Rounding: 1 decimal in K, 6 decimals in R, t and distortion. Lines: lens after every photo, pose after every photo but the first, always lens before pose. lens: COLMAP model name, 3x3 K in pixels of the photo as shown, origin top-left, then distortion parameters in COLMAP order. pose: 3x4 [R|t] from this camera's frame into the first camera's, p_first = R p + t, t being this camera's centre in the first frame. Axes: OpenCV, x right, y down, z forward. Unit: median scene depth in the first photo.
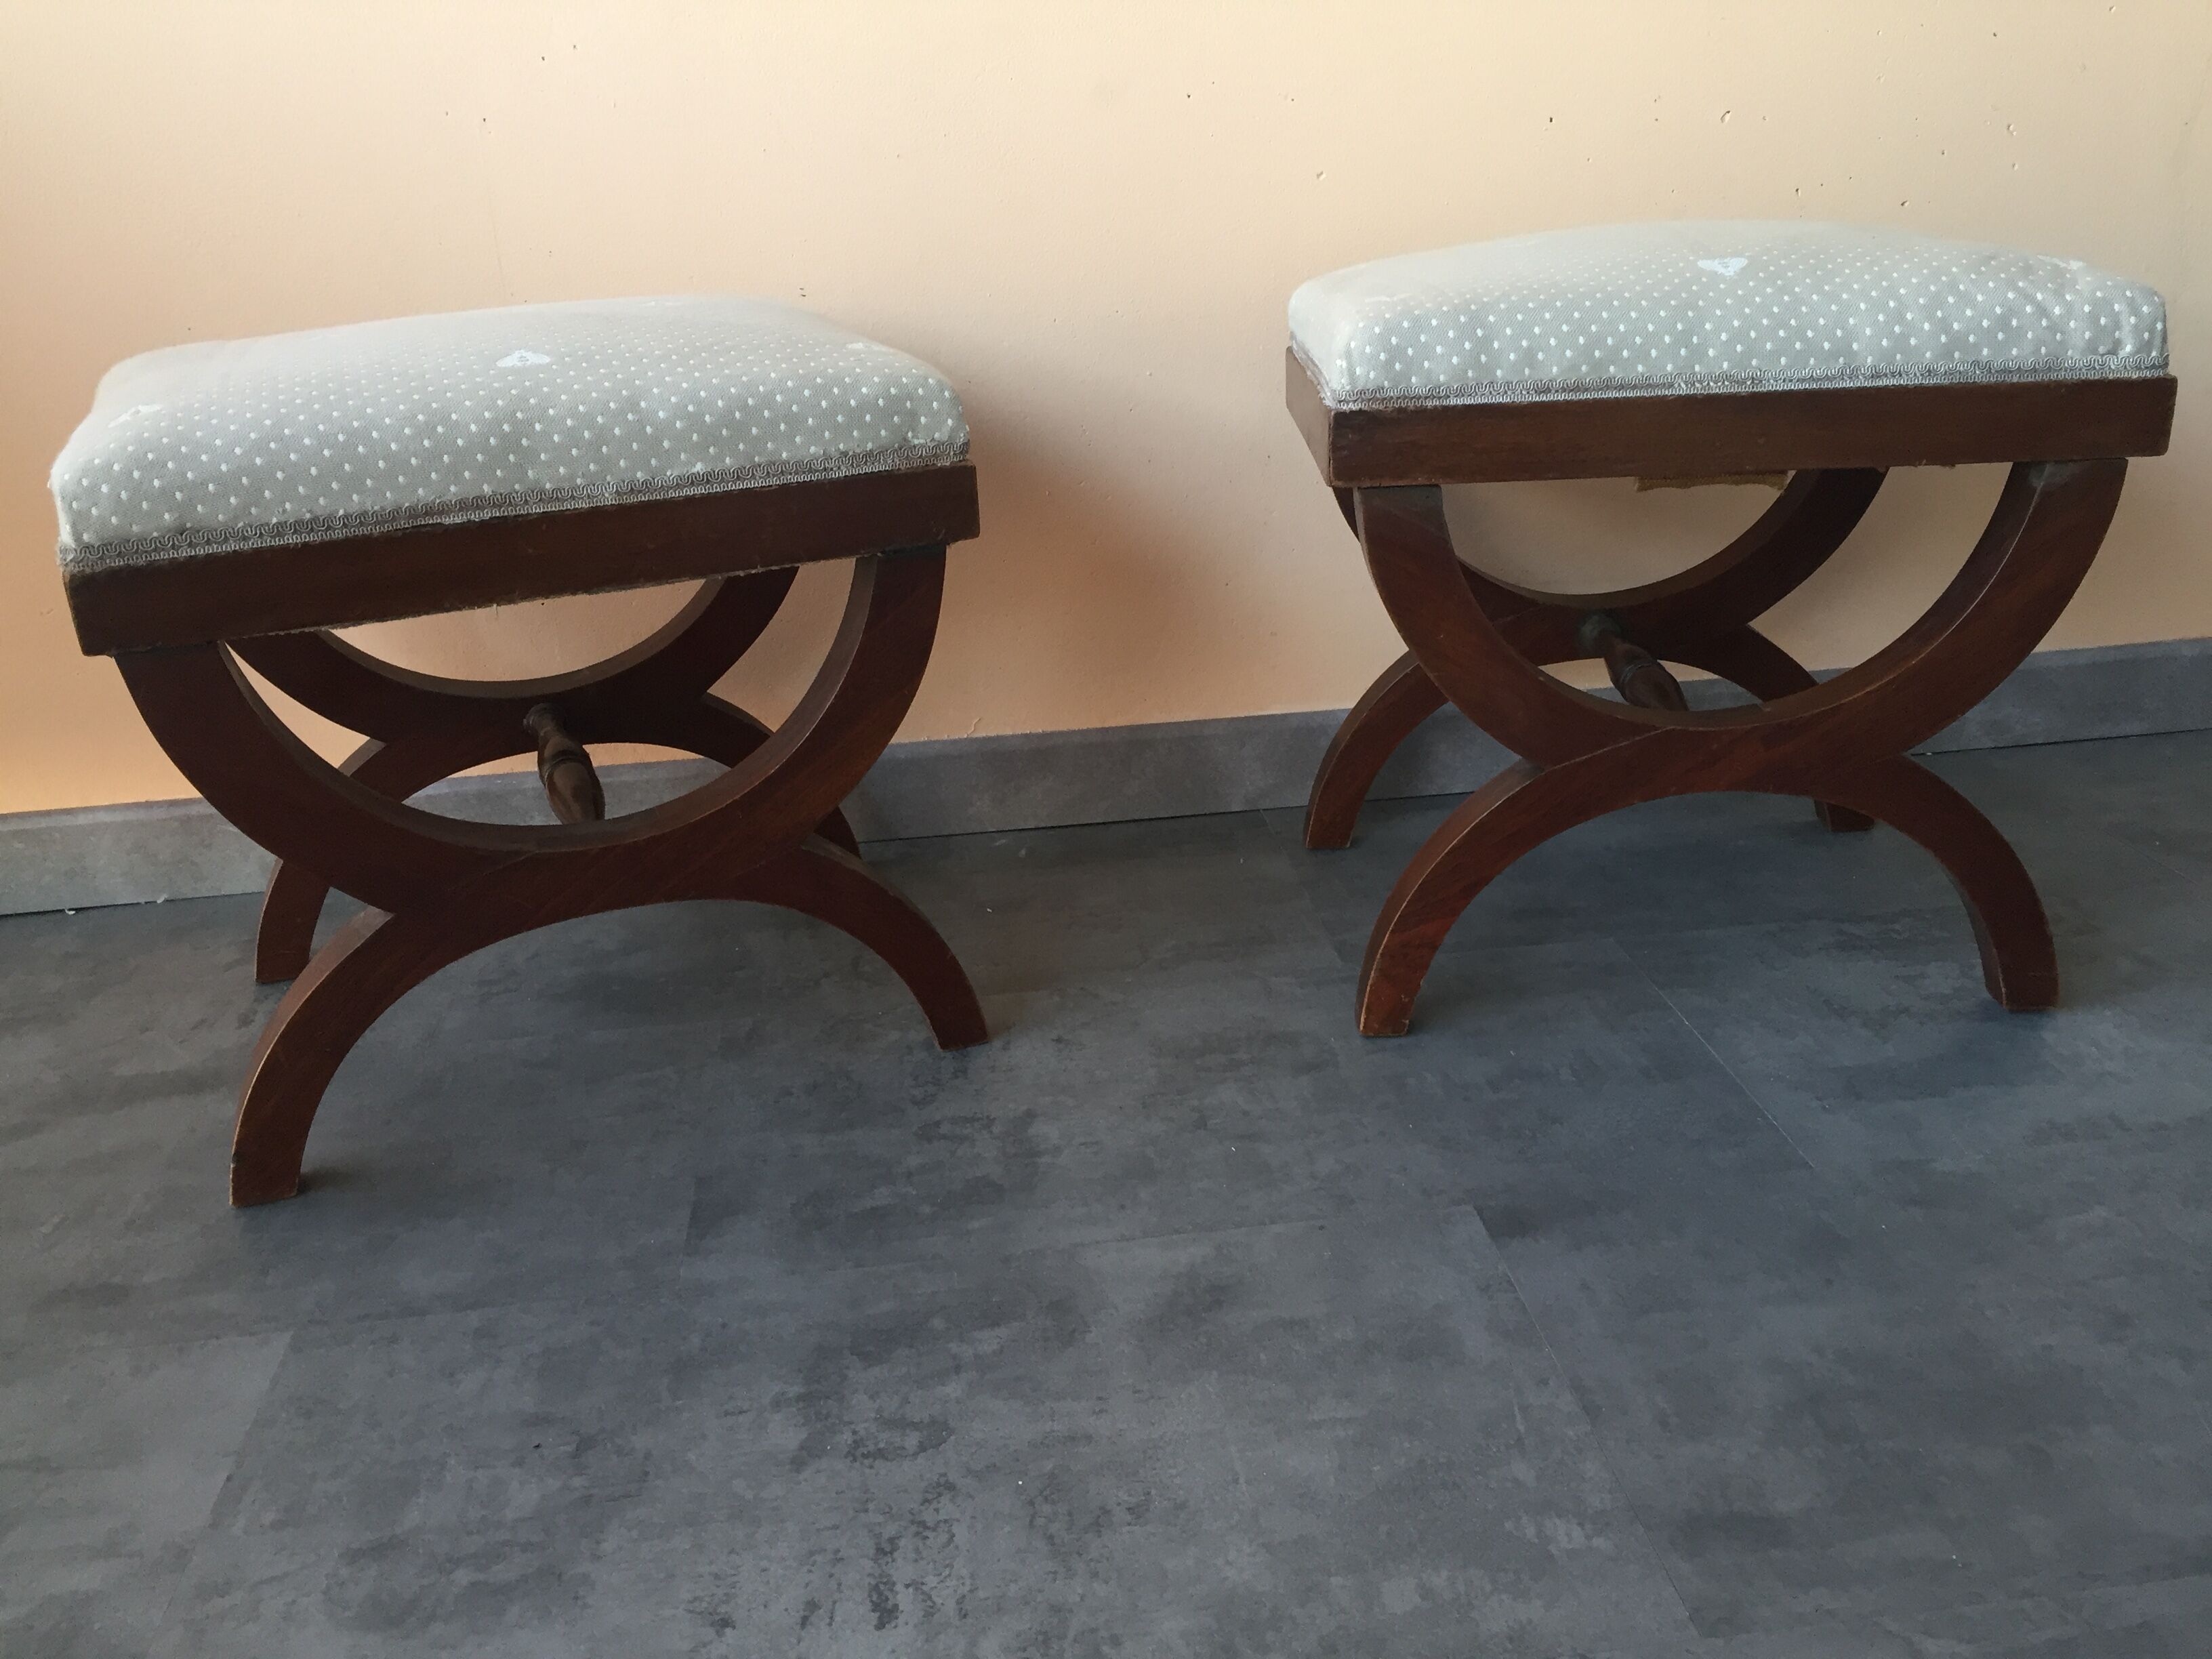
lens RADIAL K [[1912.5, 0, 1108.9], [0, 1912.5, 816.3], [0, 0, 1]] dist [0.074781, -0.108880]
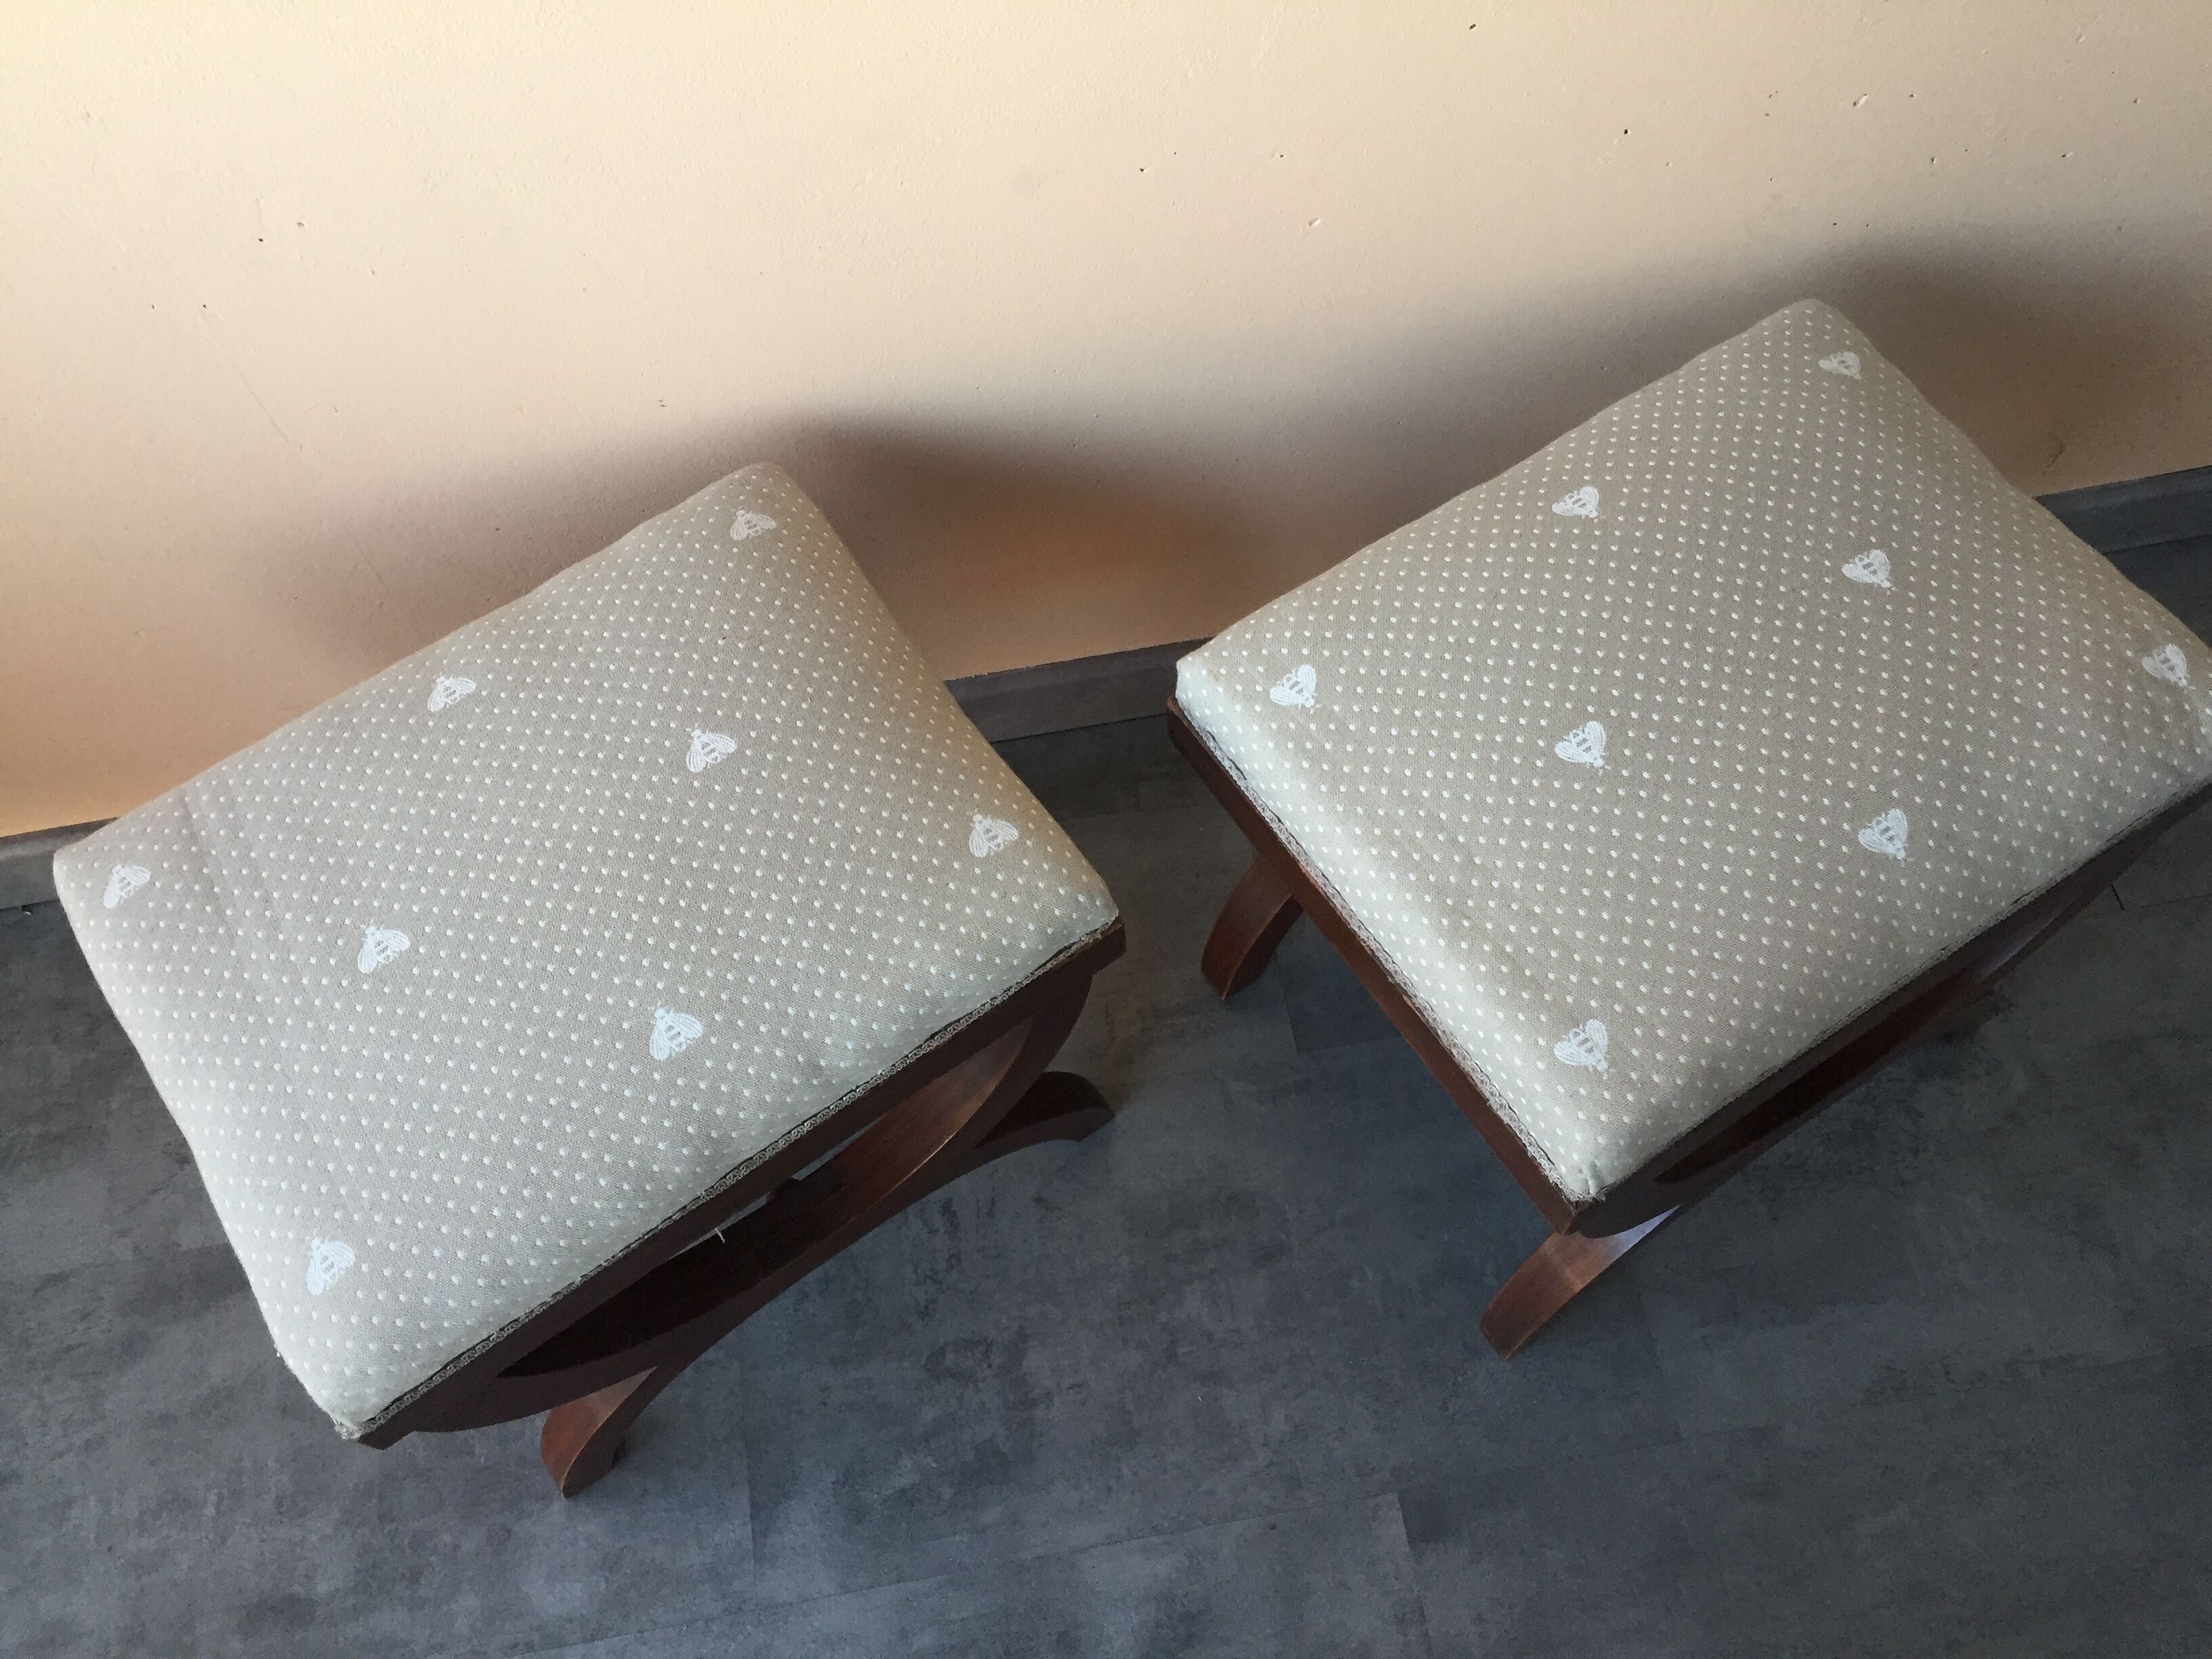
lens RADIAL K [[1912.5, 0, 1110.9], [0, 1912.5, 805.4], [0, 0, 1]] dist [0.074781, -0.108880]
pose [[0.998567, -0.049330, 0.020727, 0.004242], [0.022699, 0.741319, 0.670769, -0.937016], [-0.048454, -0.669338, 0.741376, 0.392420]]
